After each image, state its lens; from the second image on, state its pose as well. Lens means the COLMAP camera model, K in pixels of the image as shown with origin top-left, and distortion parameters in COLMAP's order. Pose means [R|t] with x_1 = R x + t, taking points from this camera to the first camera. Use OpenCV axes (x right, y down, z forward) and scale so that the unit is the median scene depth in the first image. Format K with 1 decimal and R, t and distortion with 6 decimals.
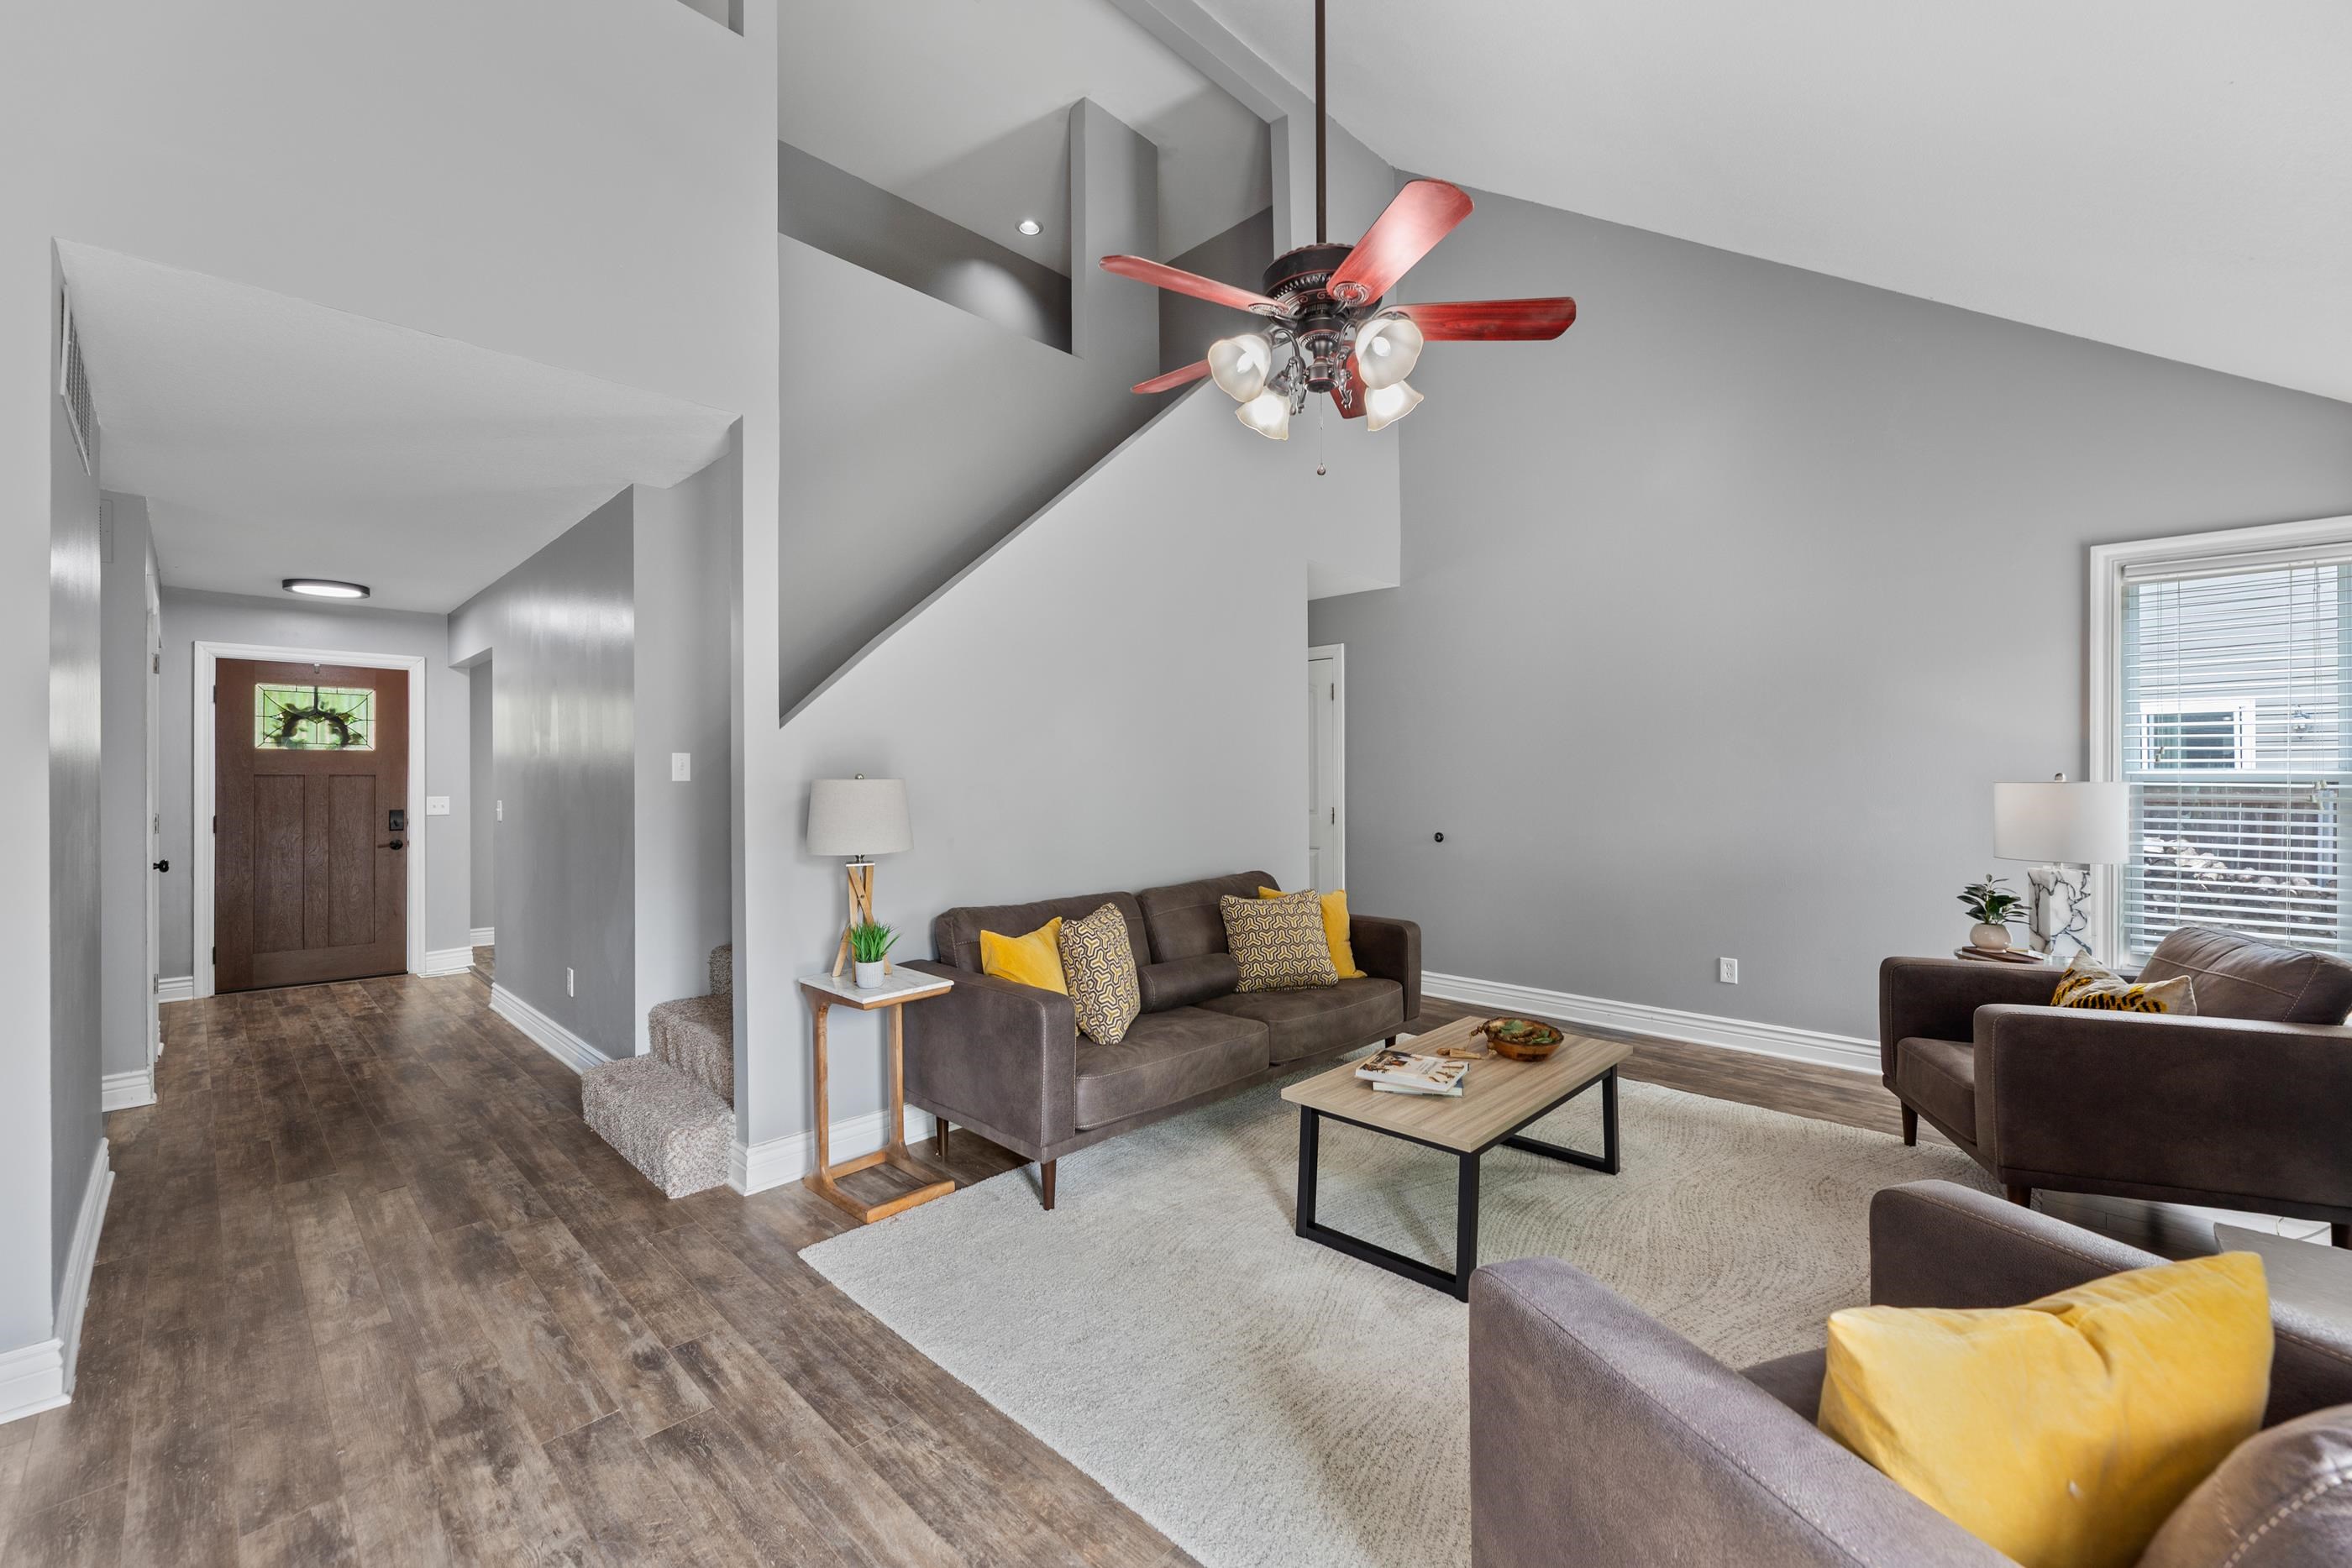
lens RADIAL K [[960.5, 0, 1174.6], [0, 960.5, 778.0], [0, 0, 1]] dist [-0.004502, 0.000435]
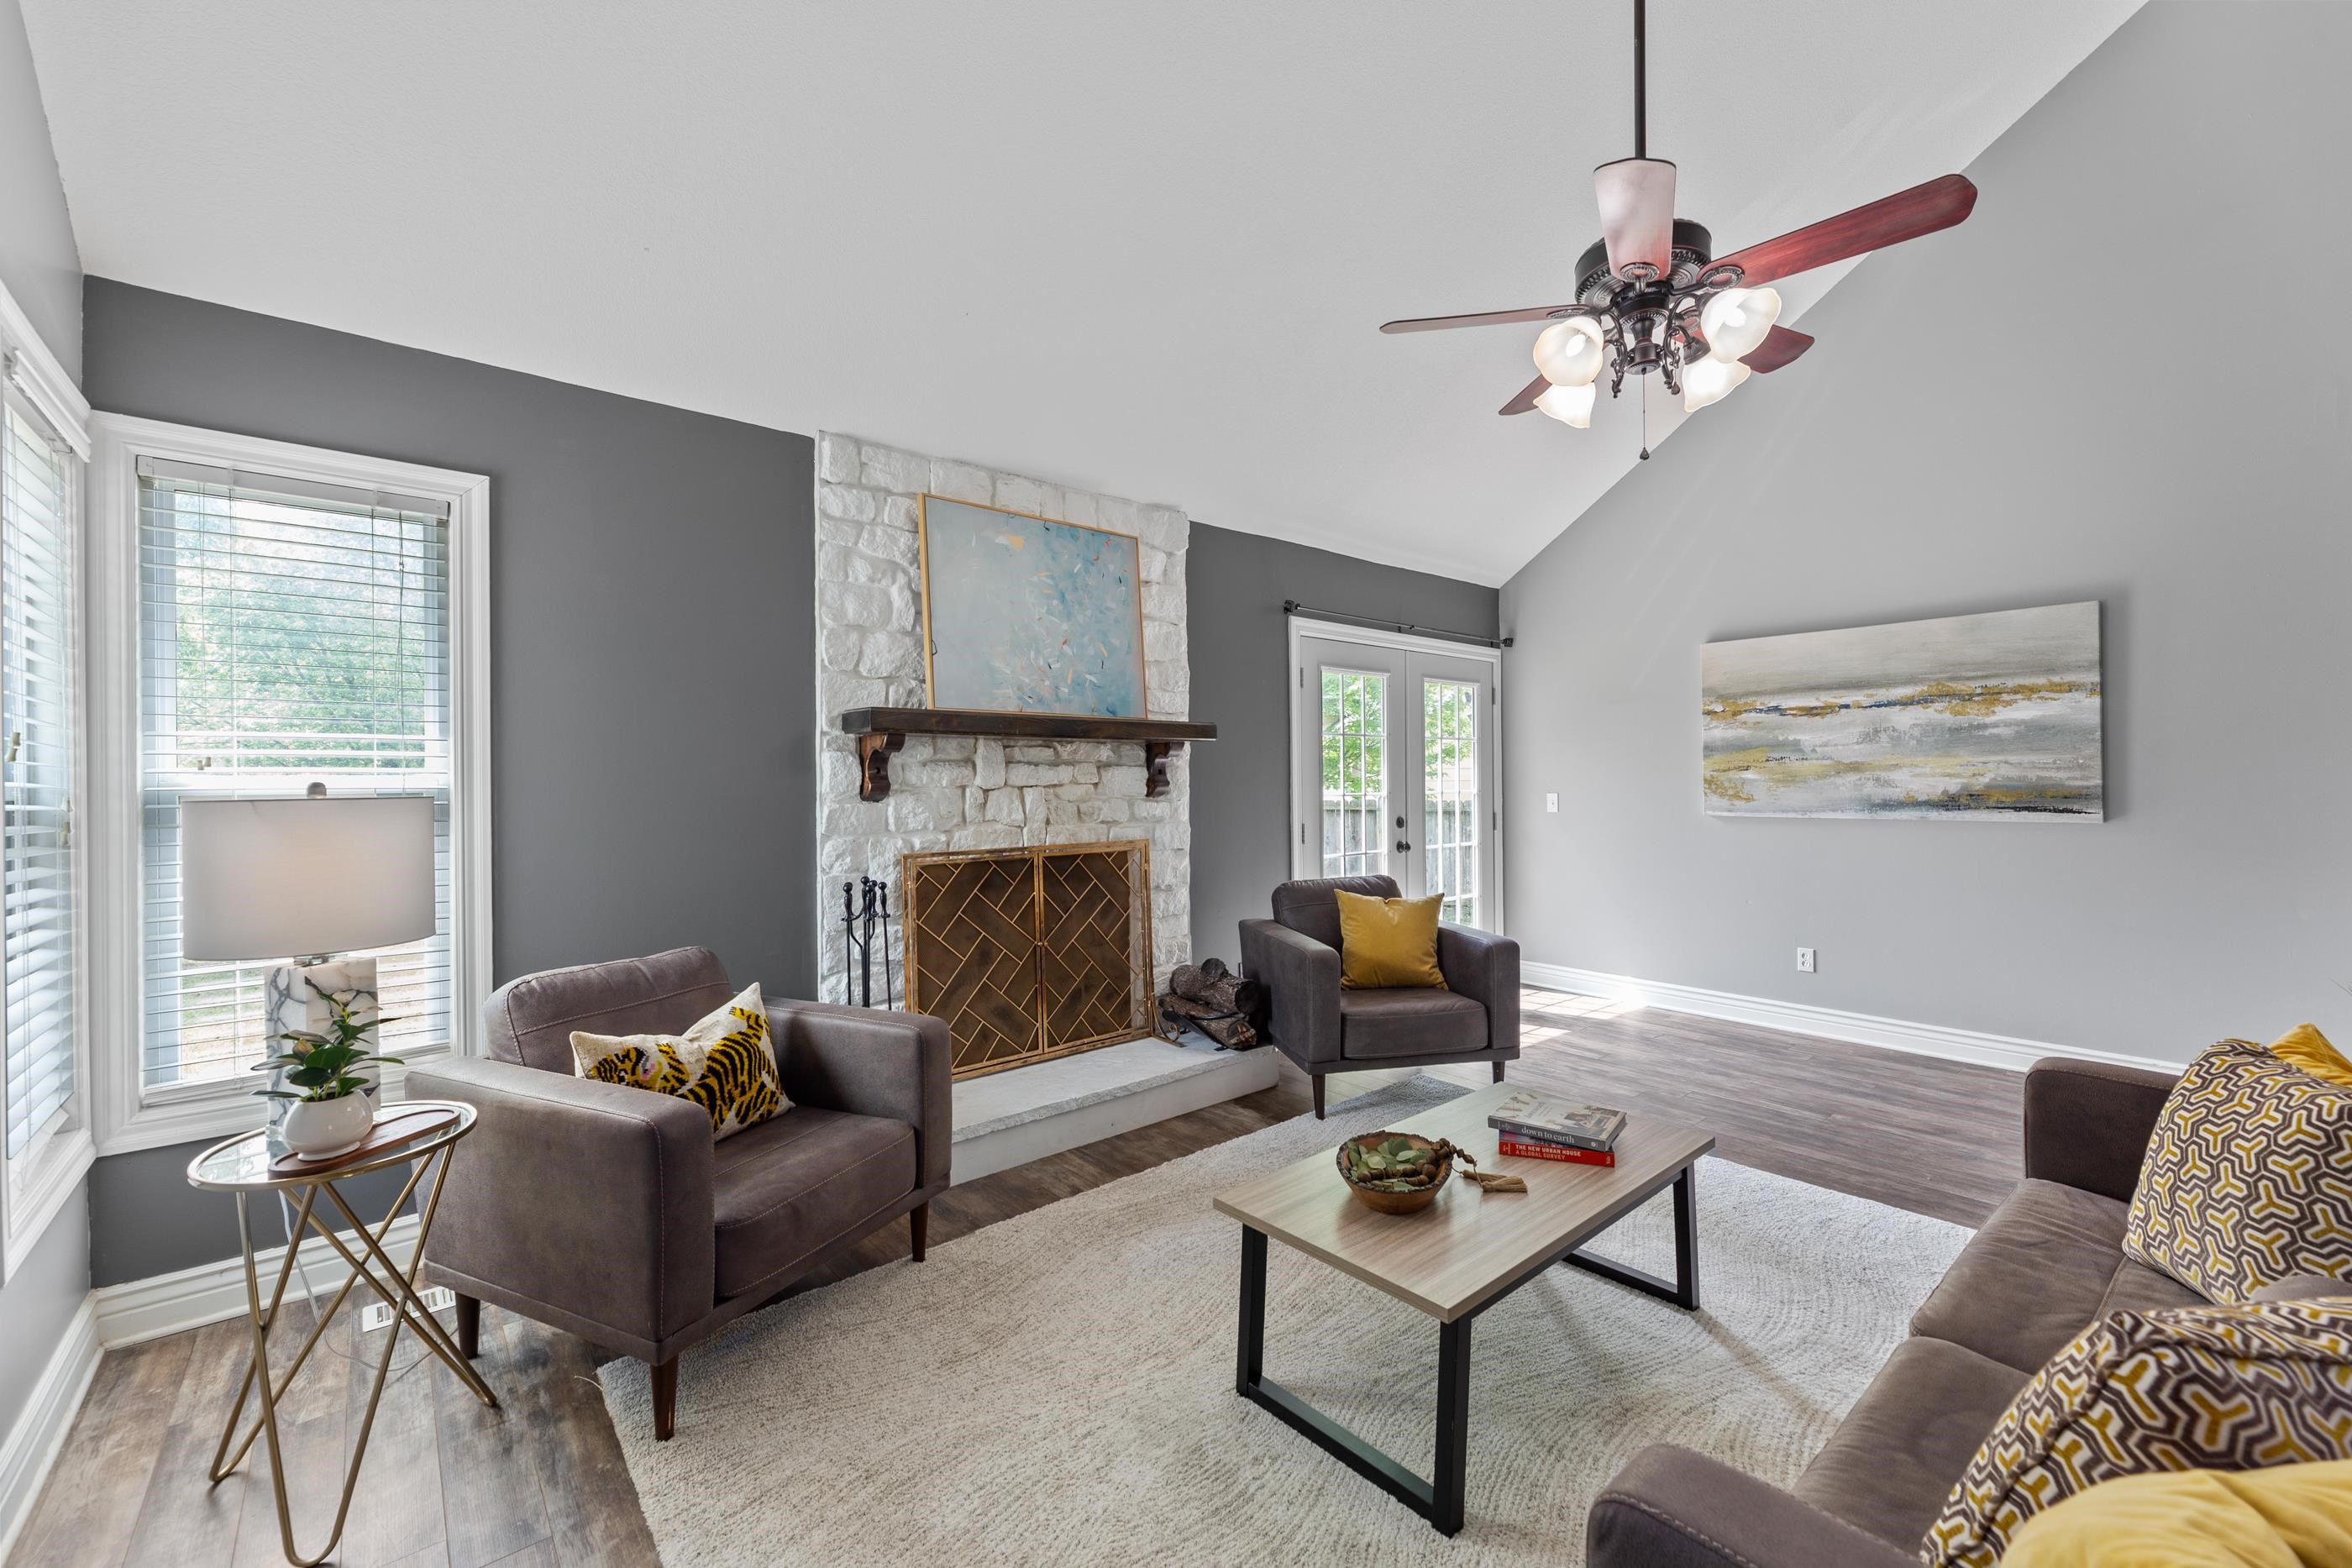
lens RADIAL K [[960.5, 0, 1159.8], [0, 960.5, 776.9], [0, 0, 1]] dist [-0.004502, 0.000435]
pose [[-0.994100, 0.010498, 0.107956, 0.502759], [0.010414, 0.999945, -0.001349, -0.002726], [-0.107964, -0.000217, -0.994155, 1.882418]]
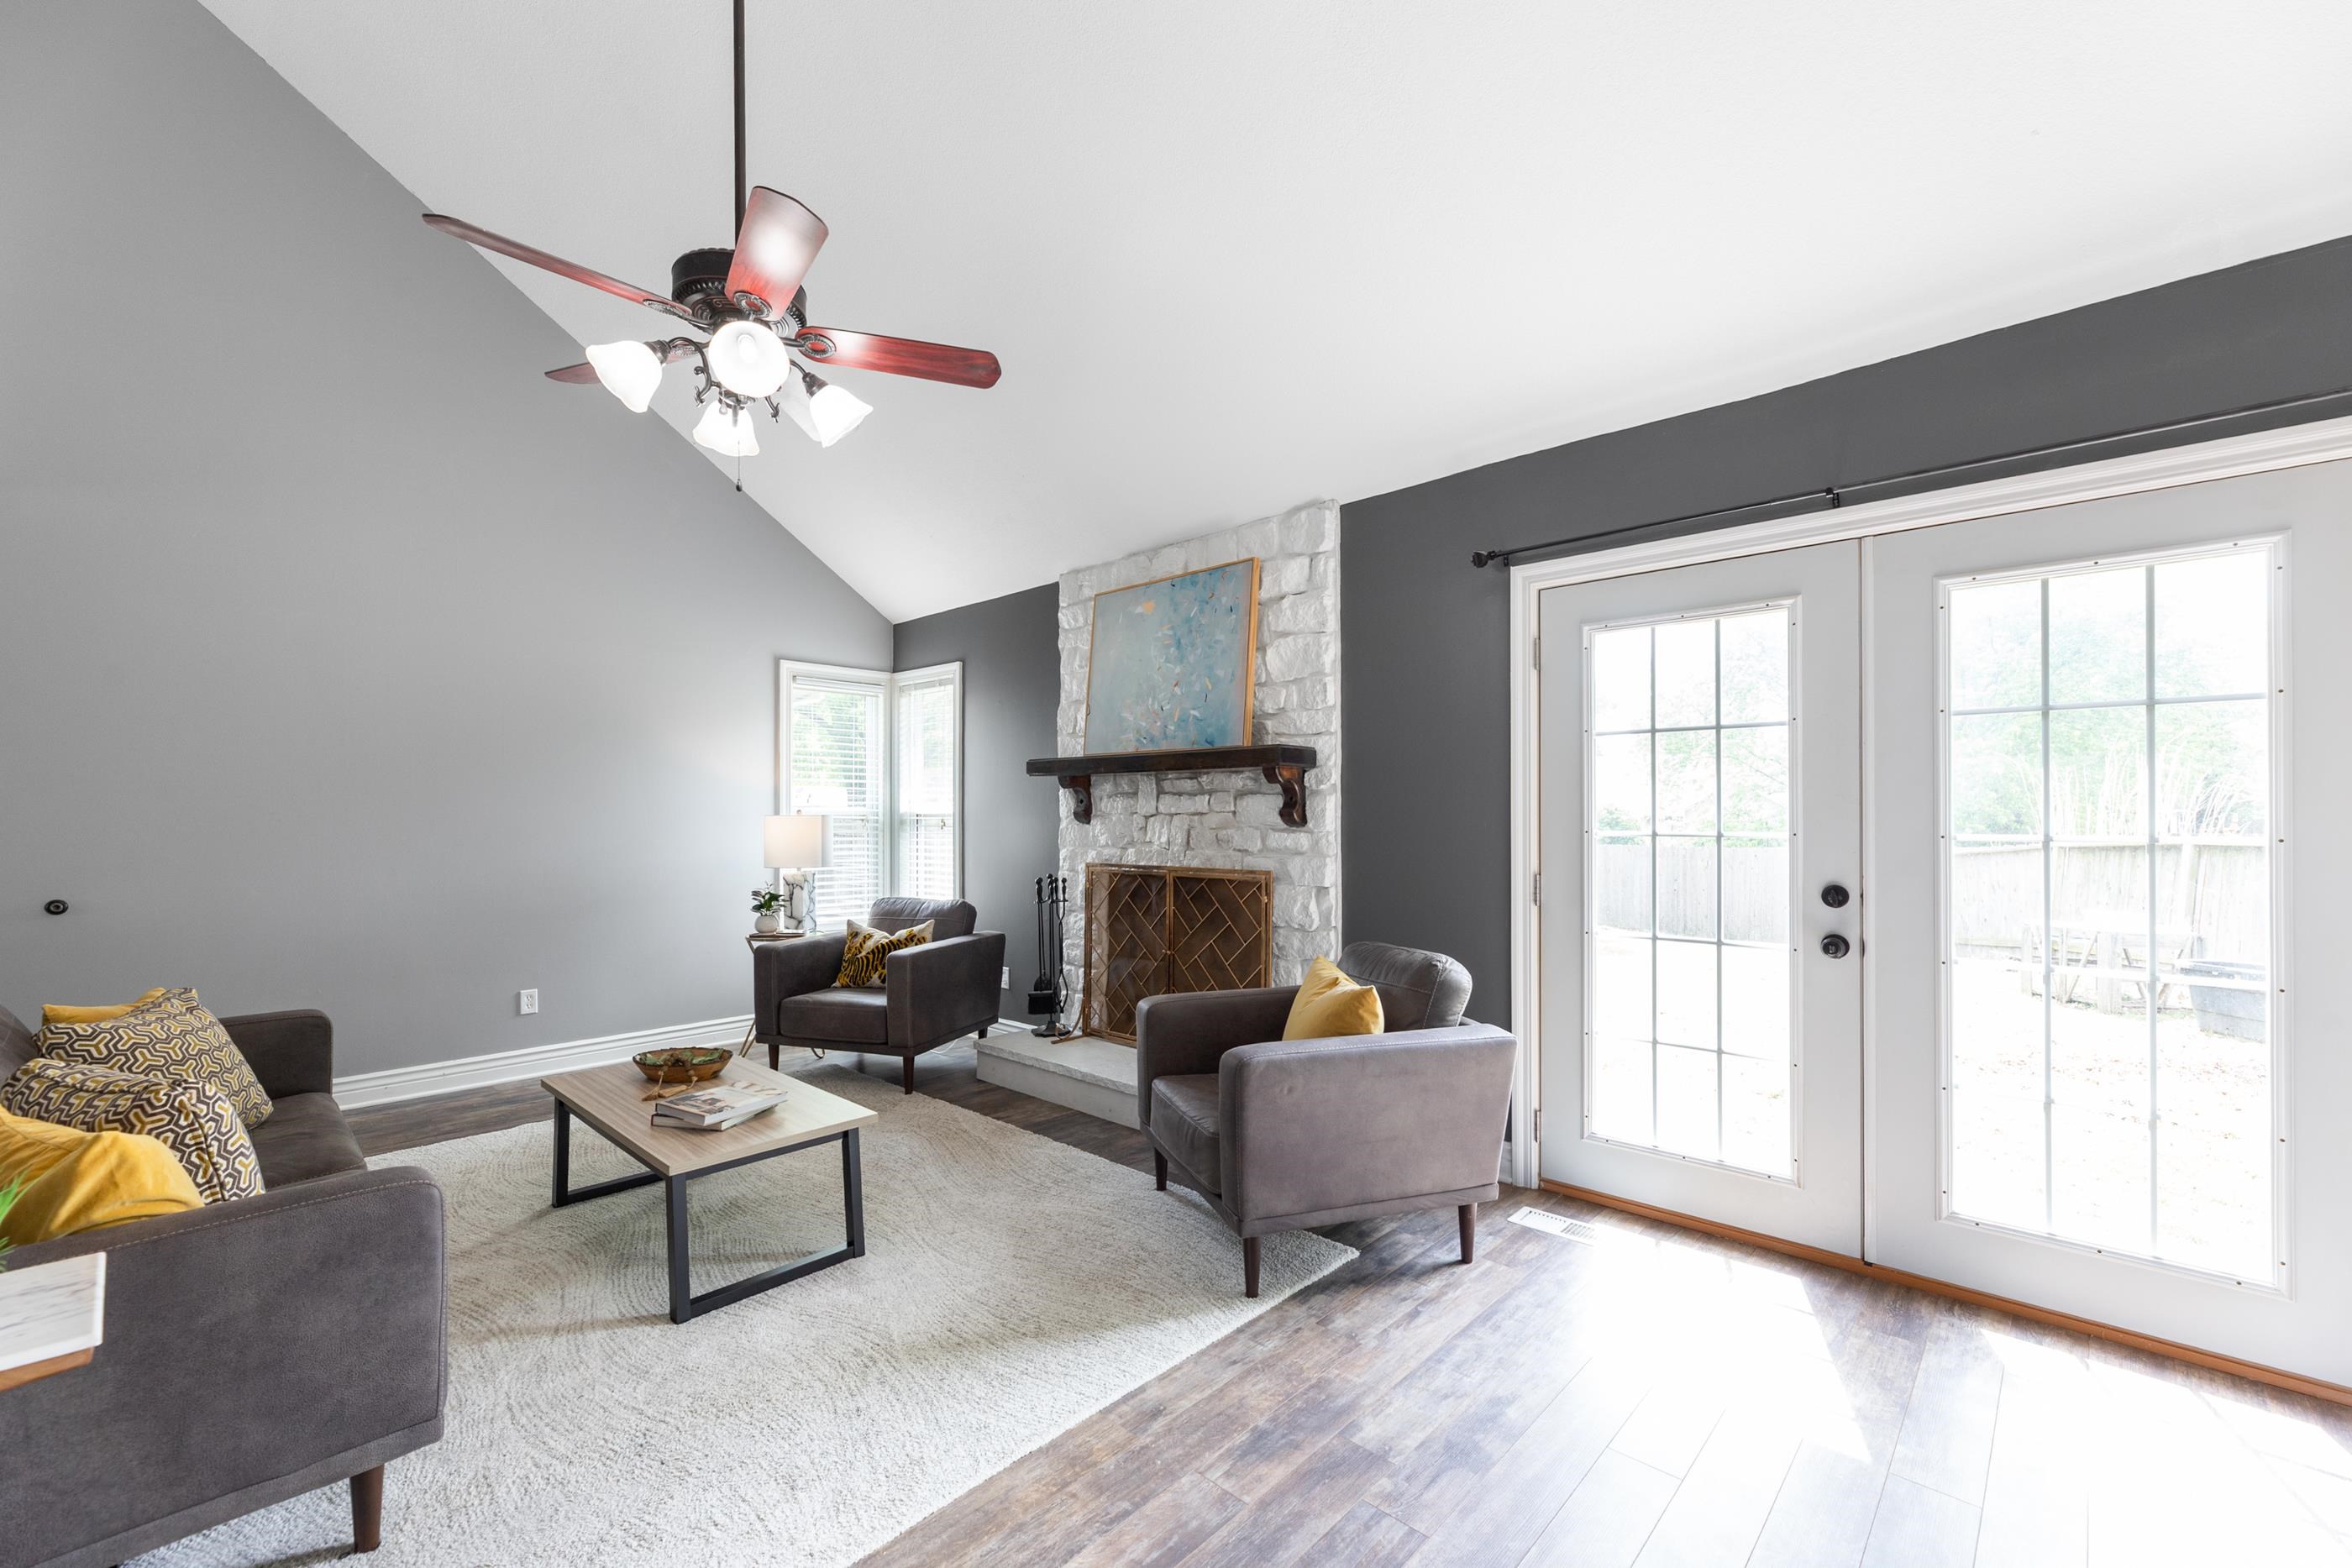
lens RADIAL K [[960.5, 0, 1155.3], [0, 960.5, 807.6], [0, 0, 1]] dist [-0.004502, 0.000435]
pose [[0.007499, 0.004470, 0.999962, -0.752347], [0.007130, 0.999964, -0.004524, 0.003780], [-0.999946, 0.007163, 0.007467, 0.538851]]
